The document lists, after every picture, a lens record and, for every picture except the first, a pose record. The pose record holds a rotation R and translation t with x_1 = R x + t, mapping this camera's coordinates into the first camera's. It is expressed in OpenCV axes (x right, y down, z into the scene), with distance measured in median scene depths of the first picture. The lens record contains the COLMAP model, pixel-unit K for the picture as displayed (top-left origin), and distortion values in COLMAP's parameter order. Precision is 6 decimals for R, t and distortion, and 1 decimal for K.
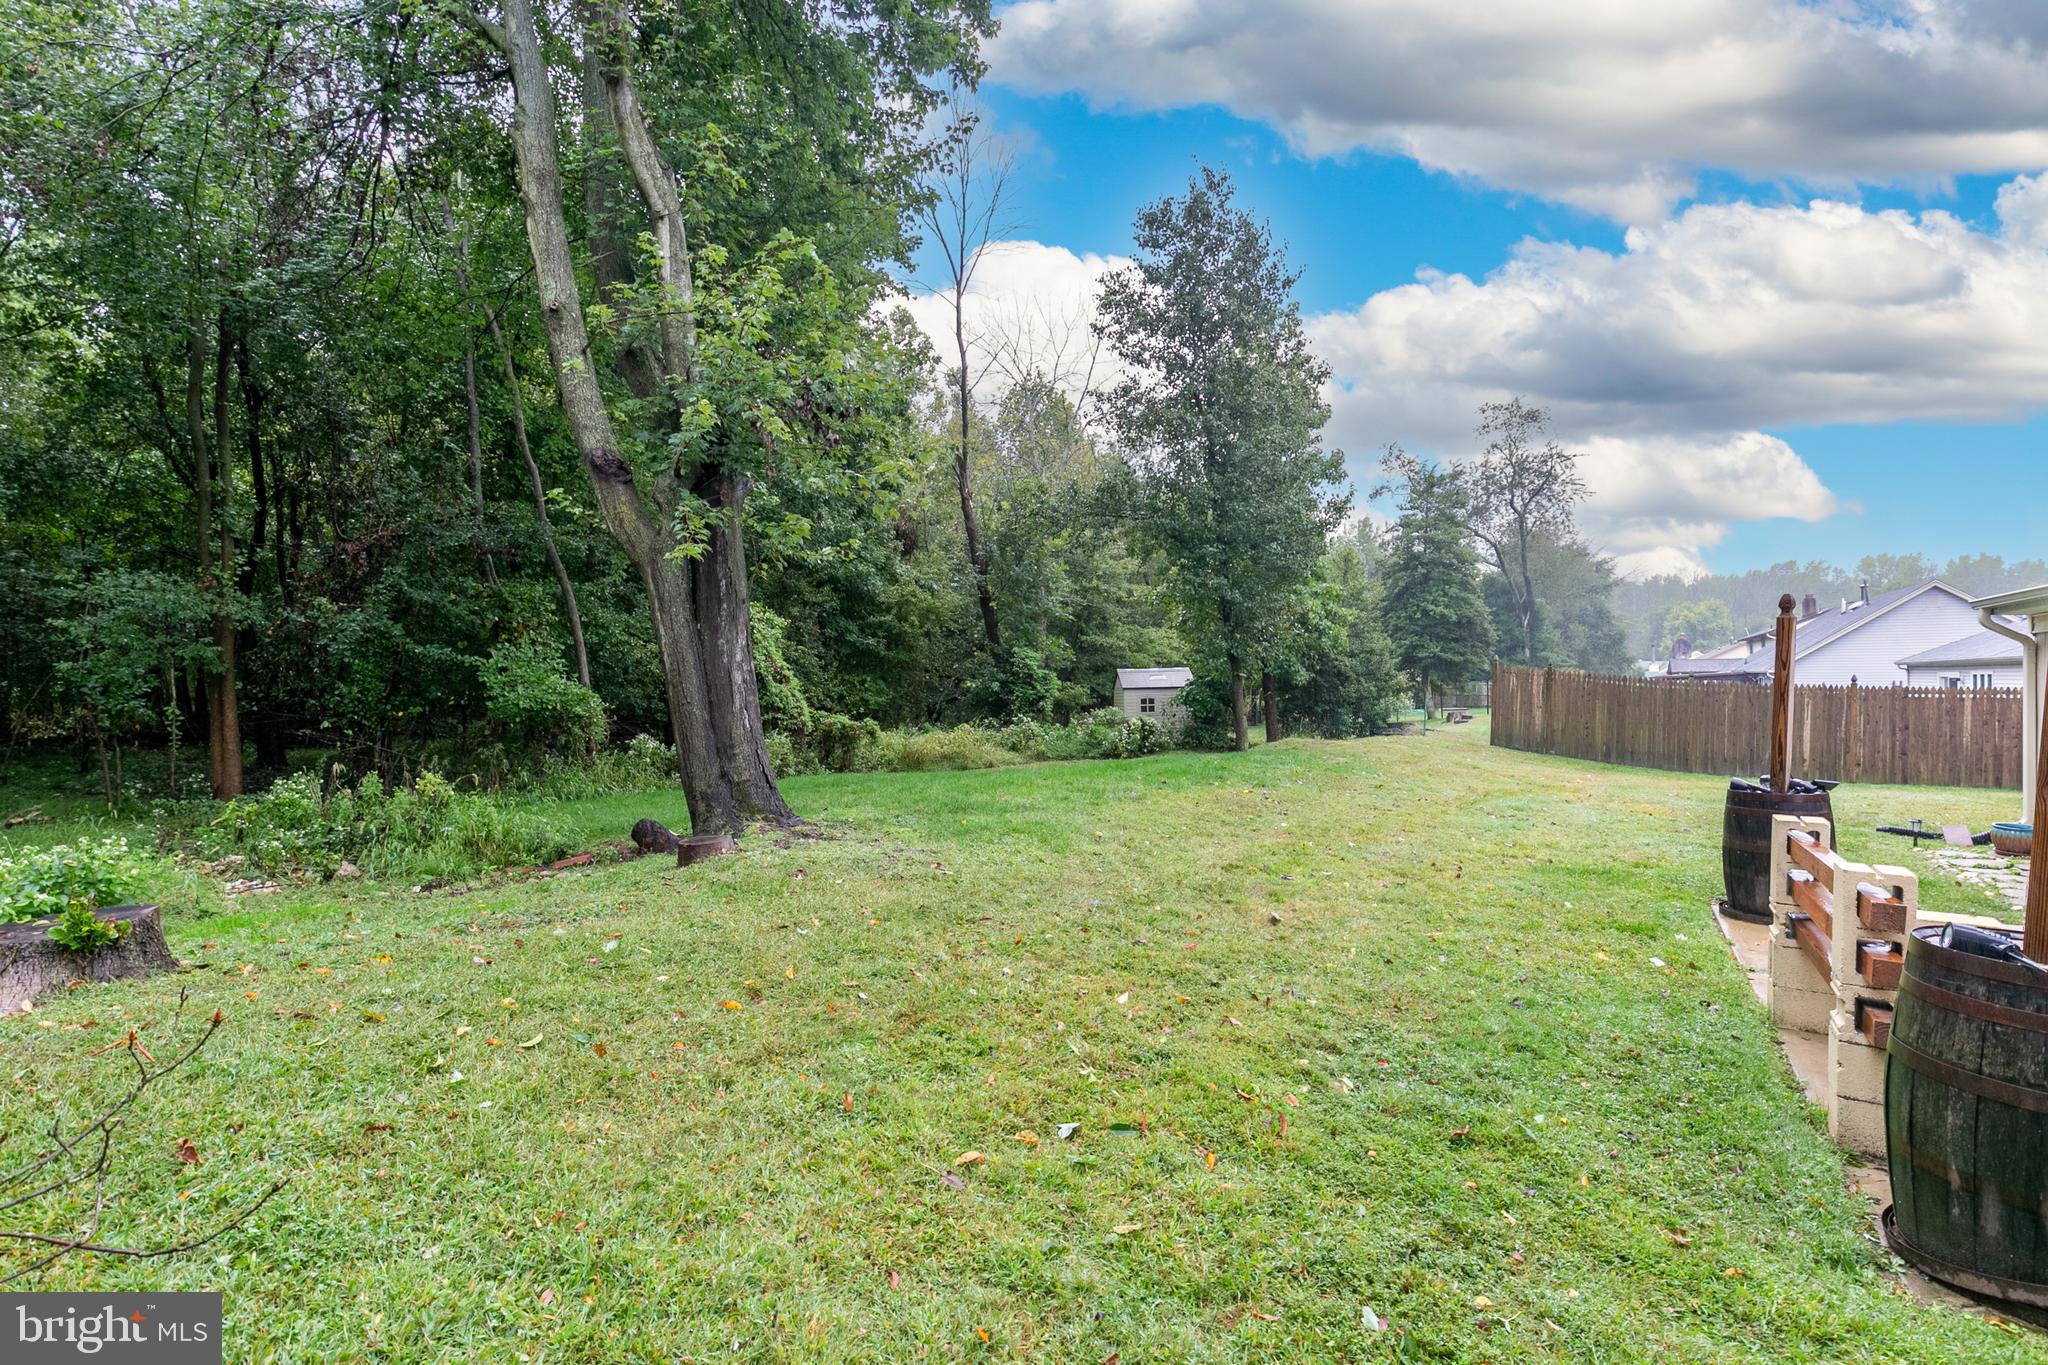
lens RADIAL K [[981.8, 0, 1017.9], [0, 981.8, 681.4], [0, 0, 1]] dist [-0.002183, -0.000772]
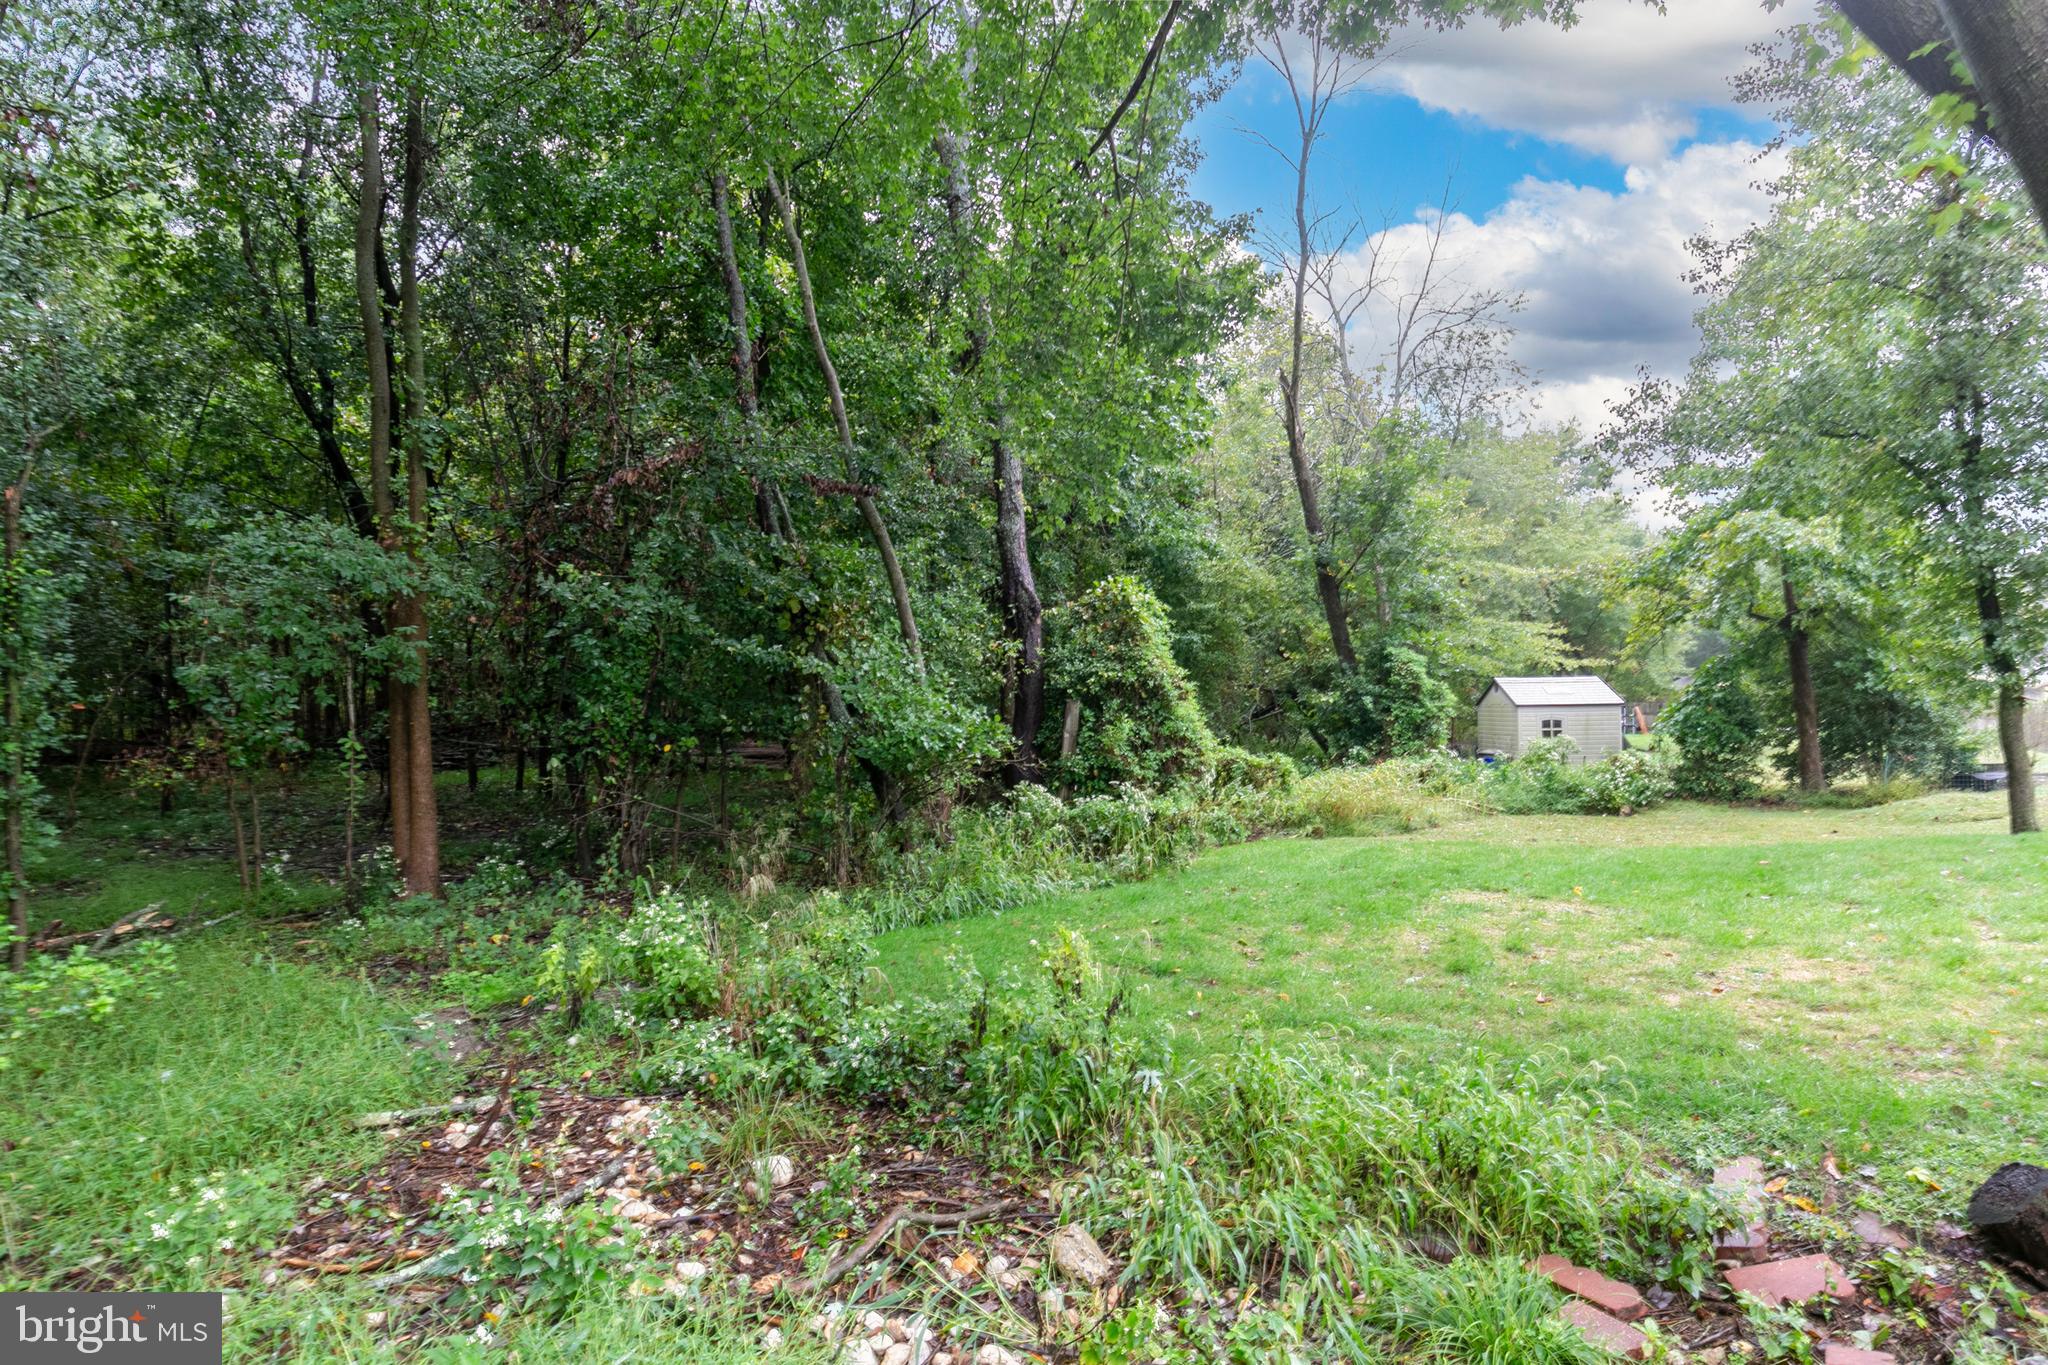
lens RADIAL K [[1132.0, 0, 1029.5], [0, 1132.0, 679.3], [0, 0, 1]] dist [-0.002616, 0.000351]
pose [[0.997229, 0.008935, -0.073860, -0.247105], [-0.009178, 0.999954, -0.002947, -0.008187], [0.073830, 0.003617, 0.997264, 0.206927]]
